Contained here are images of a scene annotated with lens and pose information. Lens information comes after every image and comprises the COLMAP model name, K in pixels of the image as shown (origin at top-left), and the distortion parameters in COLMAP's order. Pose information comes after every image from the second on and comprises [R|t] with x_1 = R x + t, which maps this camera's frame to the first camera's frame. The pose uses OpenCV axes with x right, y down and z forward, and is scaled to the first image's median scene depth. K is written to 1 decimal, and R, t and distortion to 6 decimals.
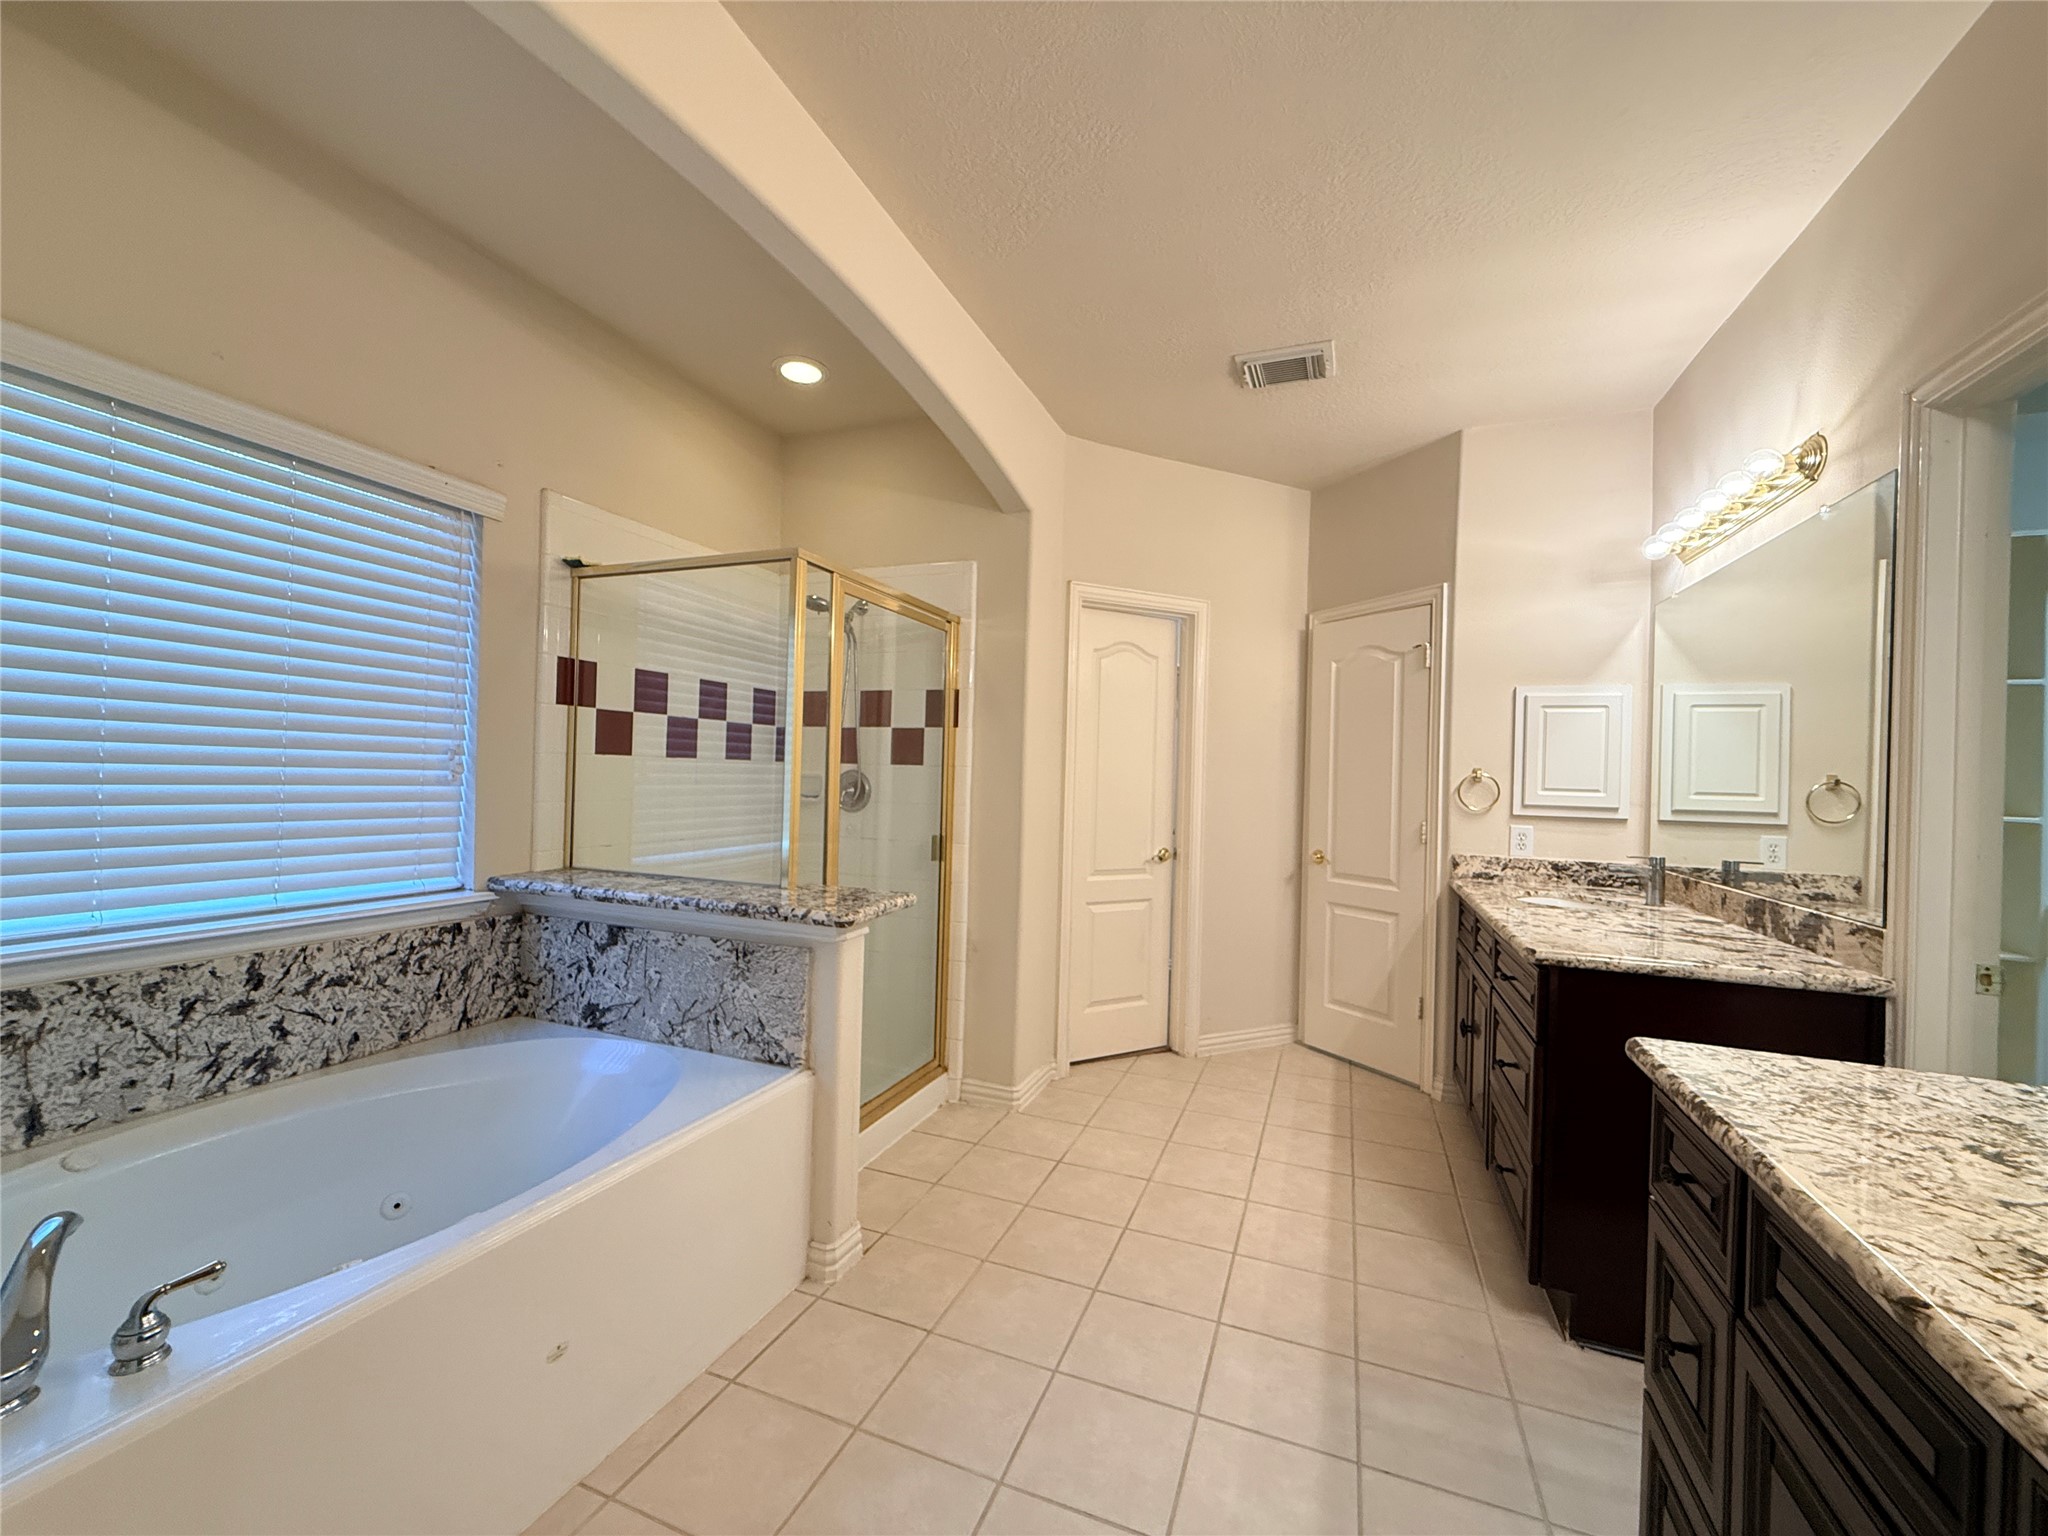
lens RADIAL K [[817.9, 0, 1017.4], [0, 817.9, 776.2], [0, 0, 1]] dist [-0.000633, 0.000242]
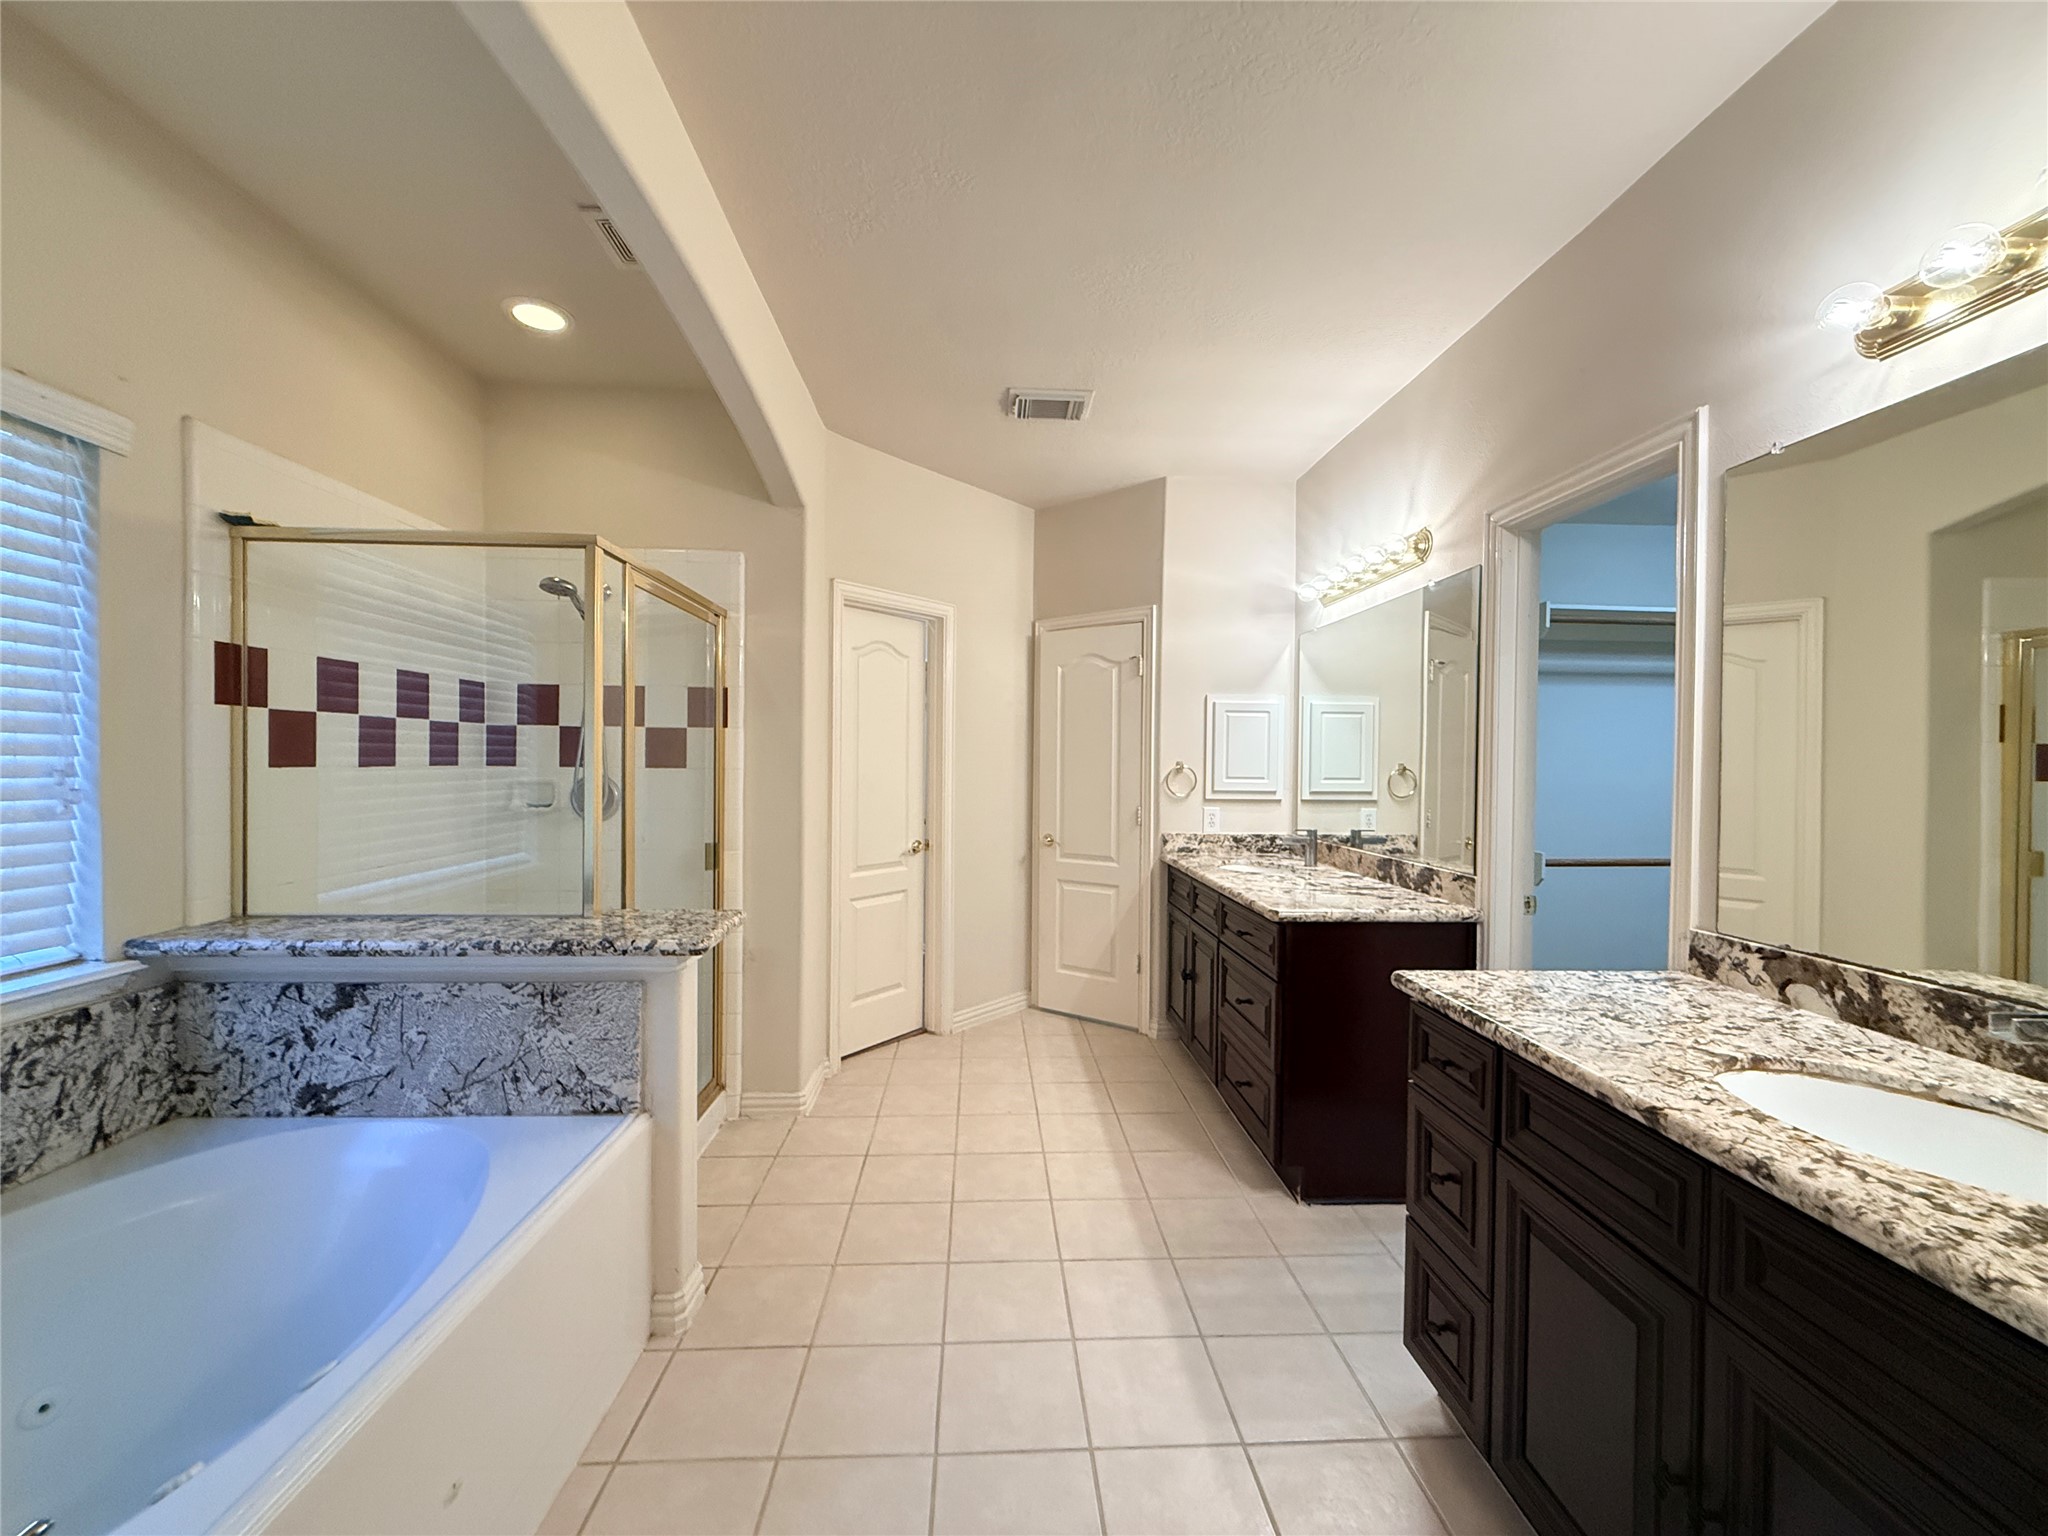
lens RADIAL K [[817.9, 0, 1018.1], [0, 817.9, 776.1], [0, 0, 1]] dist [-0.000633, 0.000242]
pose [[0.910317, -0.024467, 0.413188, -0.201669], [0.014403, 0.999519, 0.027456, -0.031532], [-0.413661, -0.019042, 0.910232, -0.002439]]
